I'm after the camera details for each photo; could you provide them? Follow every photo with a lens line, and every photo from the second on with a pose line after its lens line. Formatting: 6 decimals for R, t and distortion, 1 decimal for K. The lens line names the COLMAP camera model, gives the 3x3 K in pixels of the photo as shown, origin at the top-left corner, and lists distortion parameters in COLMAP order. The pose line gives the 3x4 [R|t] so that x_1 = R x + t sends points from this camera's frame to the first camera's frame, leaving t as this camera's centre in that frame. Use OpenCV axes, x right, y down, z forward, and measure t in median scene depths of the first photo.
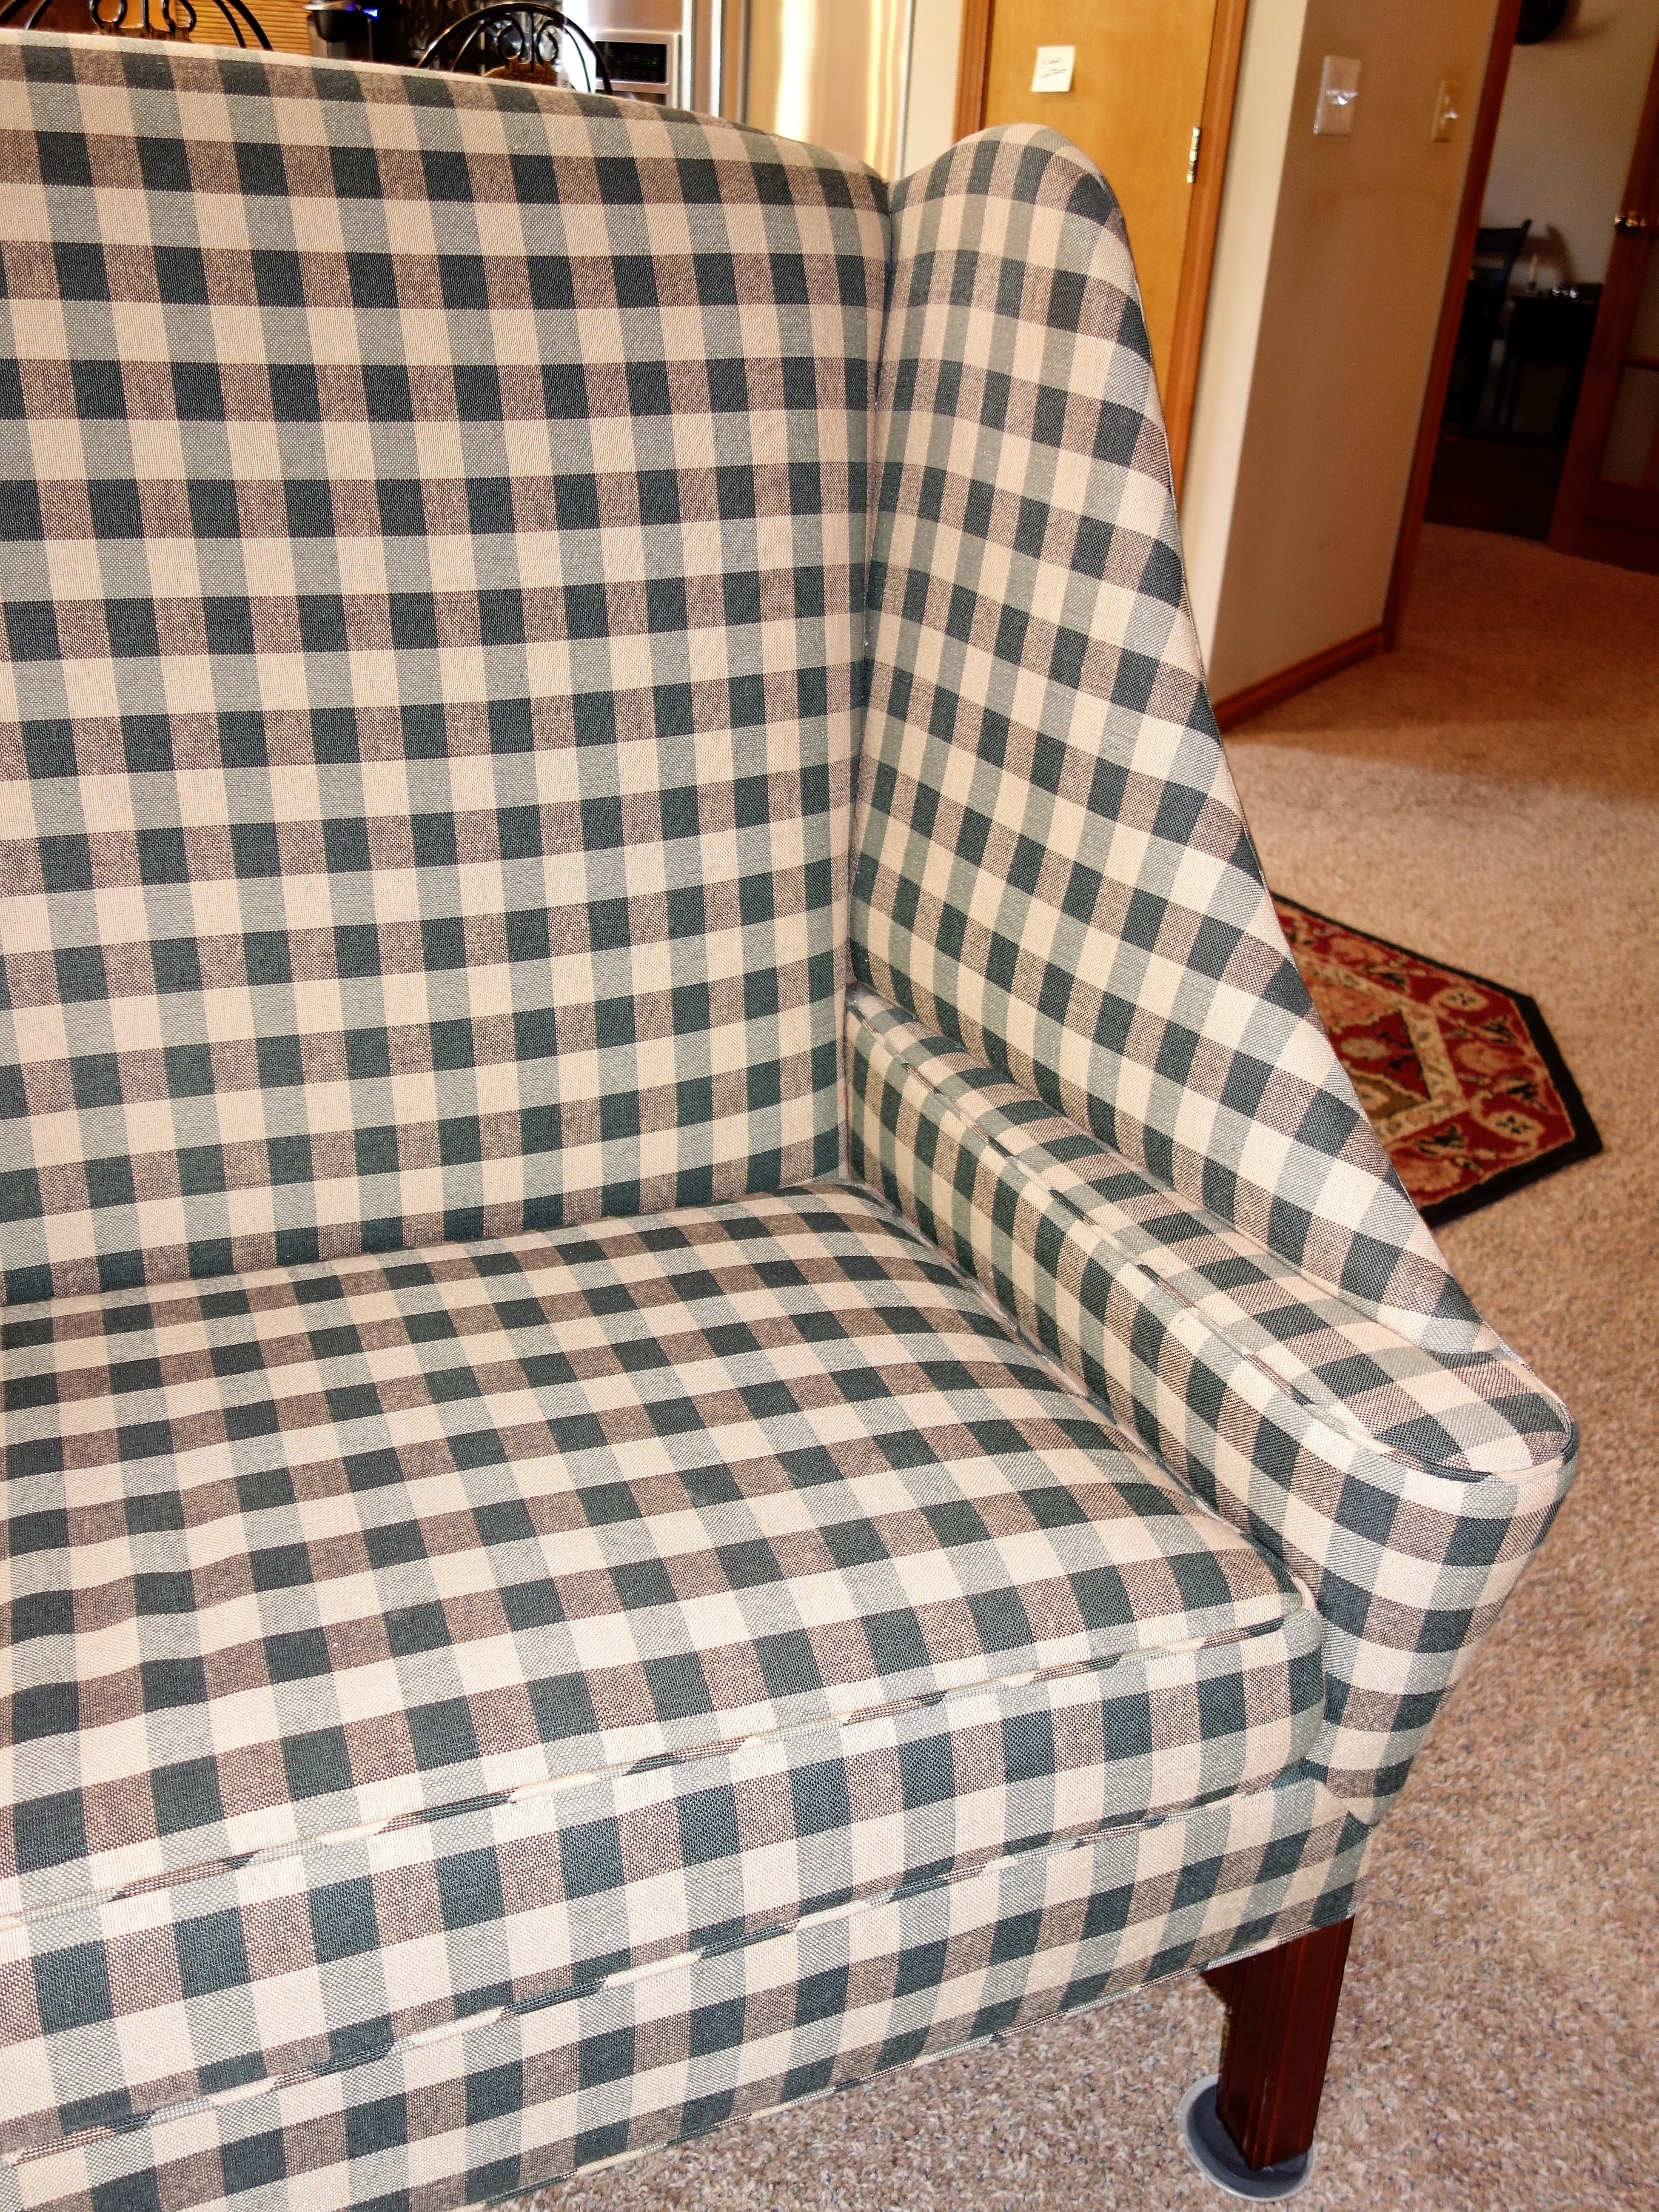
lens RADIAL K [[1983.8, 0, 829.5], [0, 1983.8, 1106.0], [0, 0, 1]] dist [0.009763, 0.004103]
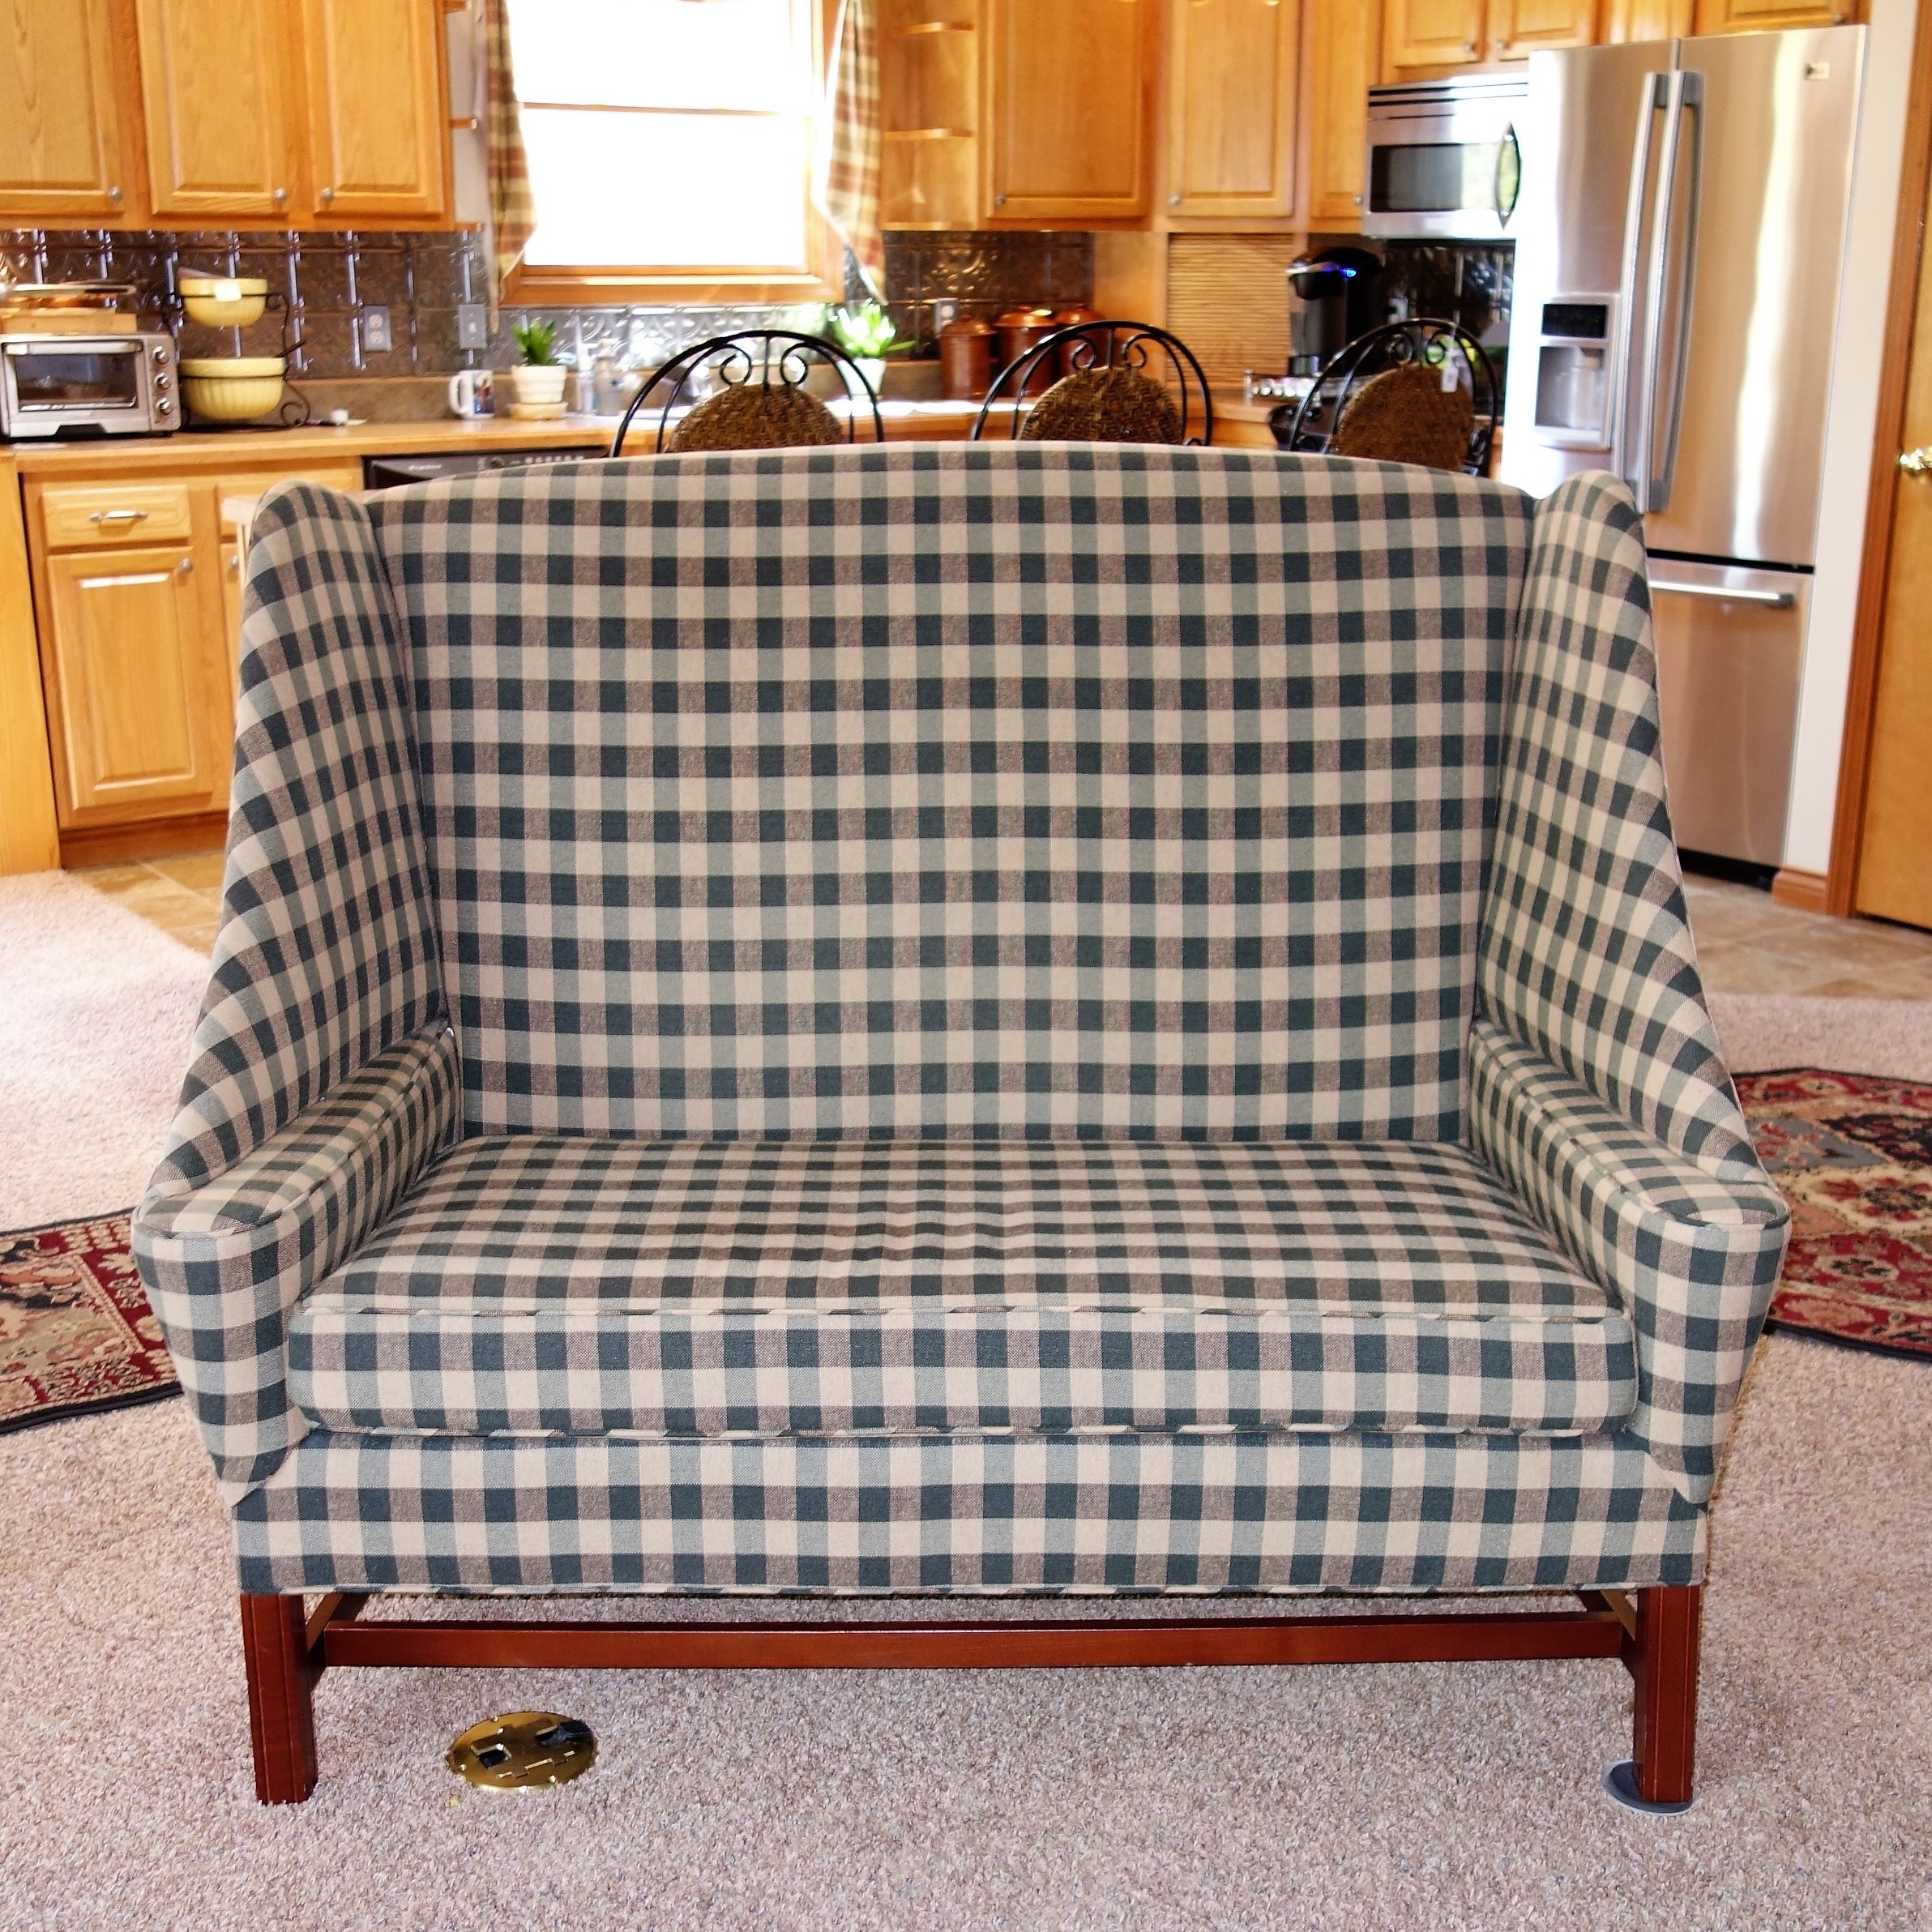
lens RADIAL K [[2653.4, 0, 947.3], [0, 2653.4, 1019.6], [0, 0, 1]] dist [0.012445, -0.006621]
pose [[0.929441, 0.052160, -0.365266, 0.400099], [-0.122051, 0.977691, -0.170950, 0.356020], [0.348200, 0.203469, 0.915072, -1.012789]]
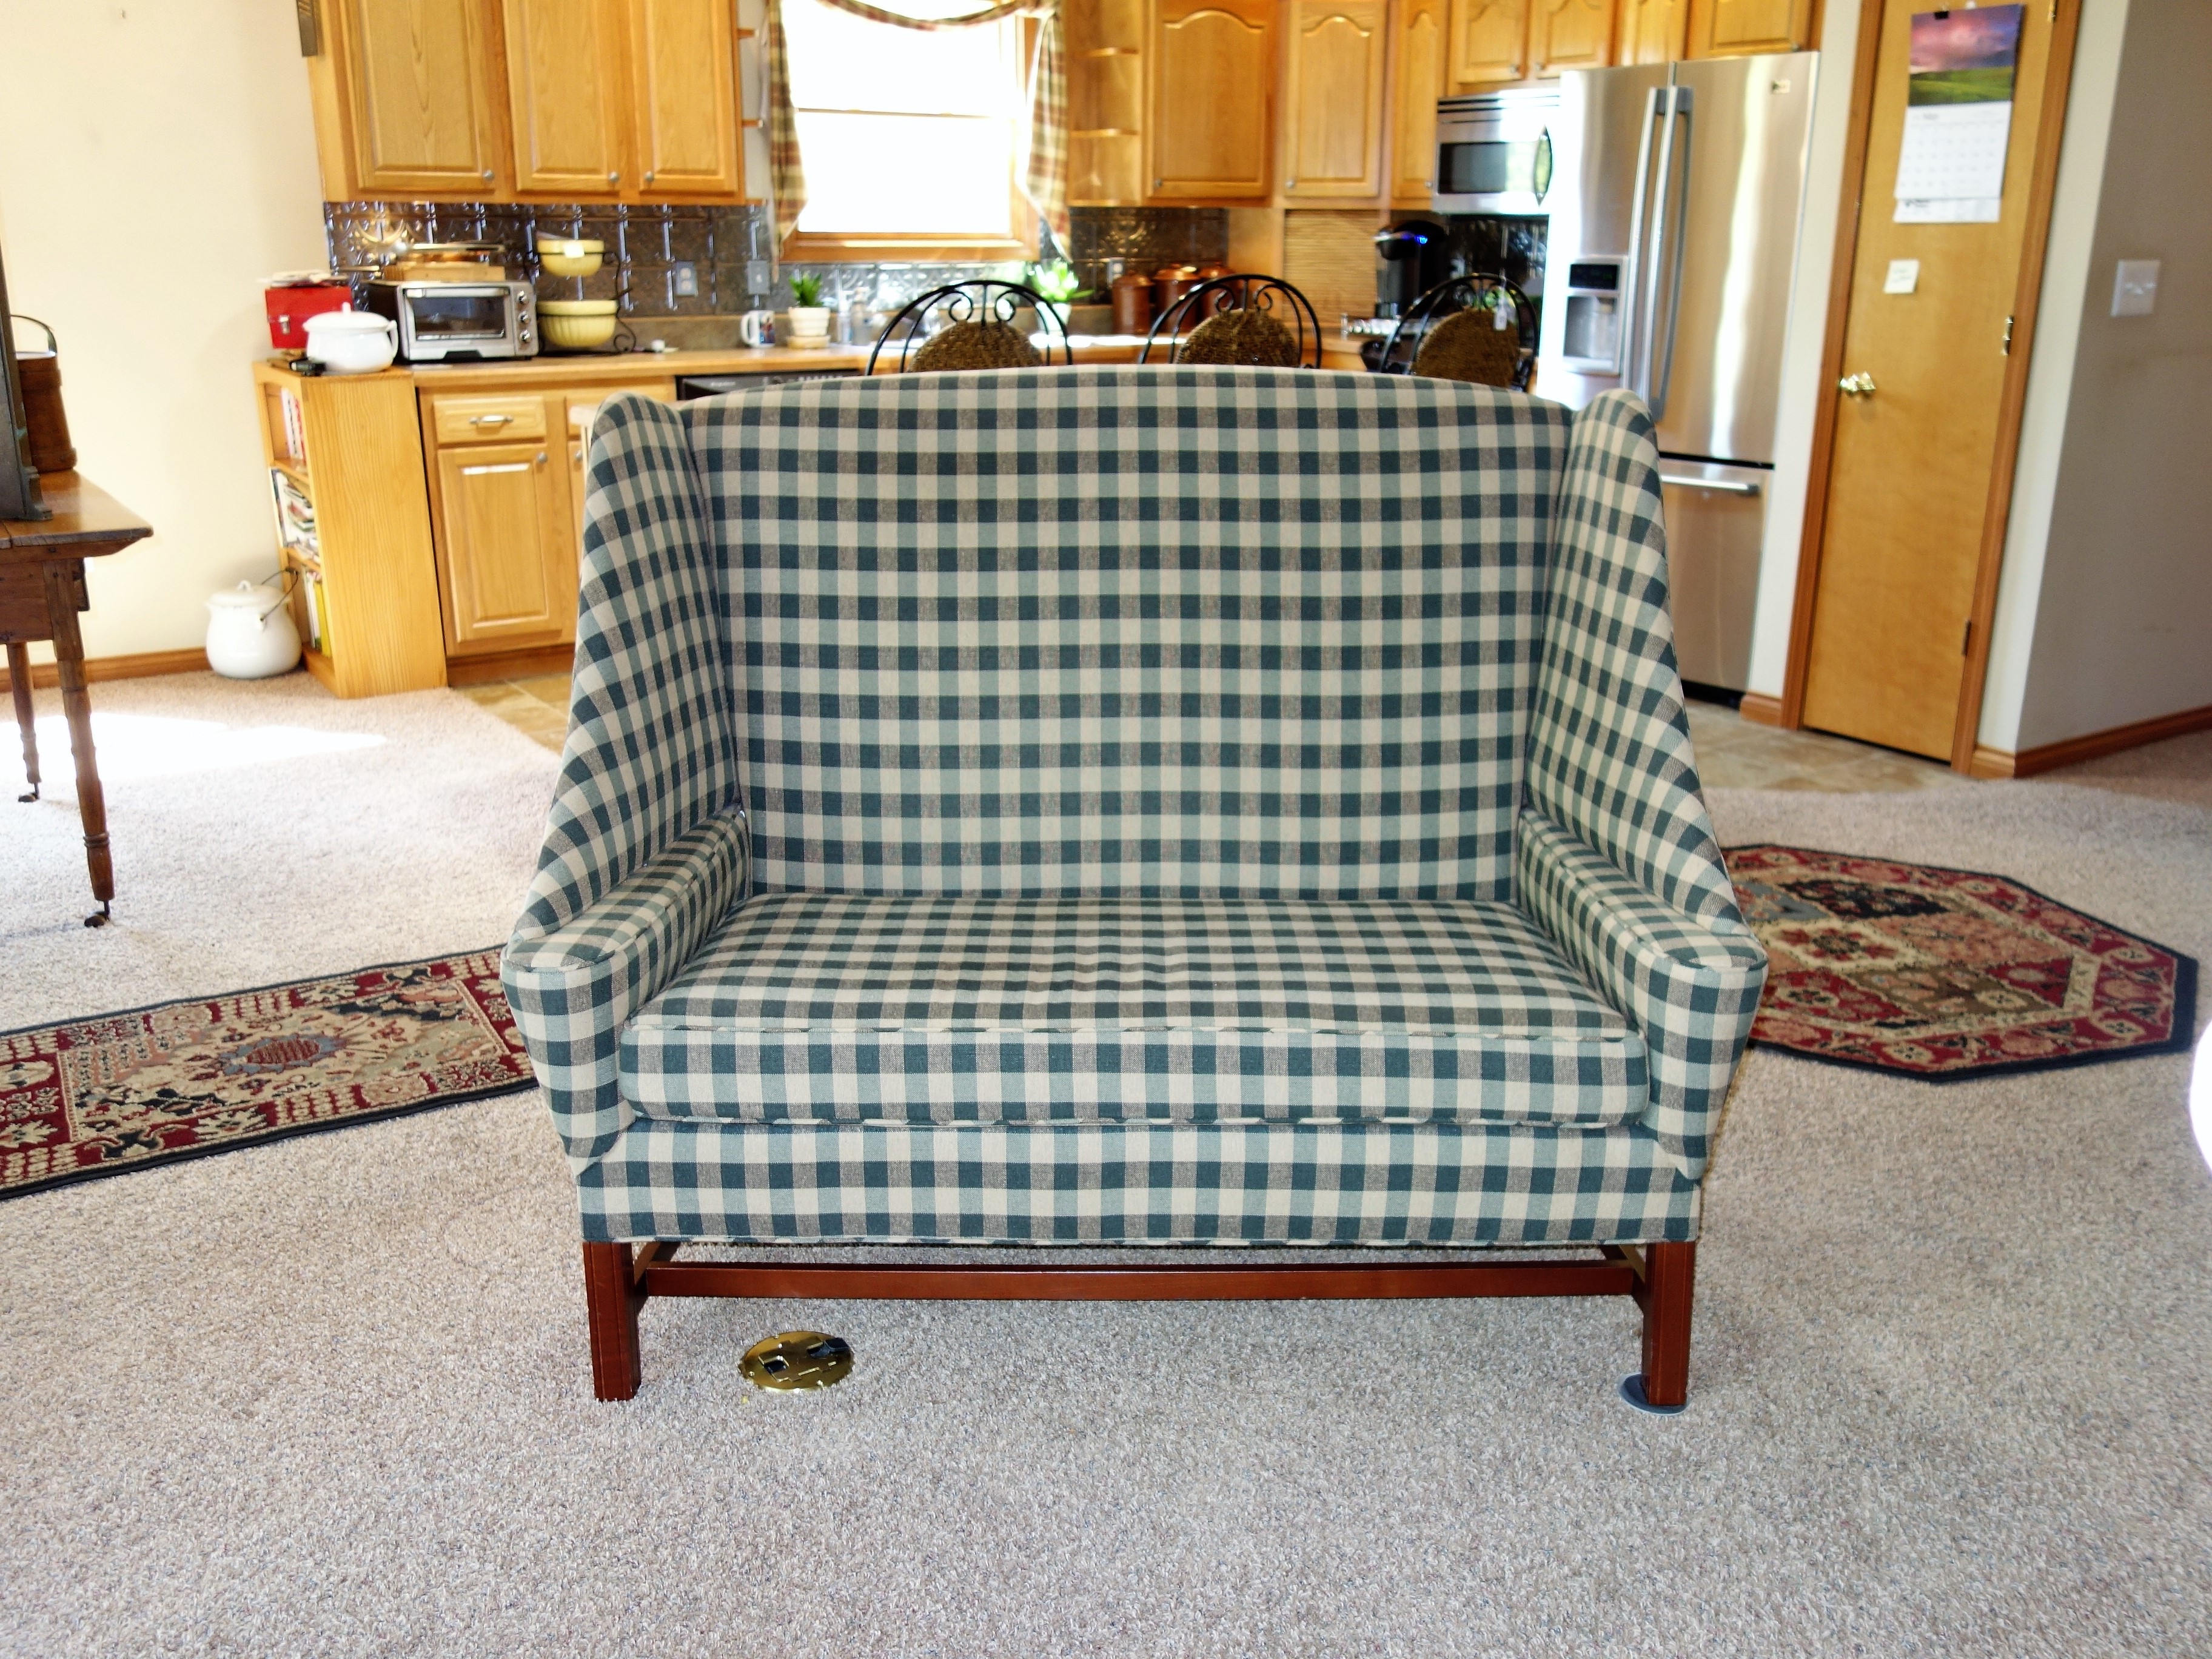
lens RADIAL K [[1983.8, 0, 1106.0], [0, 1983.8, 829.5], [0, 0, 1]] dist [0.009763, 0.004103]
pose [[0.928354, 0.061914, -0.366503, 0.375130], [-0.127256, 0.979383, -0.156889, 0.345847], [0.349234, 0.192289, 0.917094, -0.982309]]
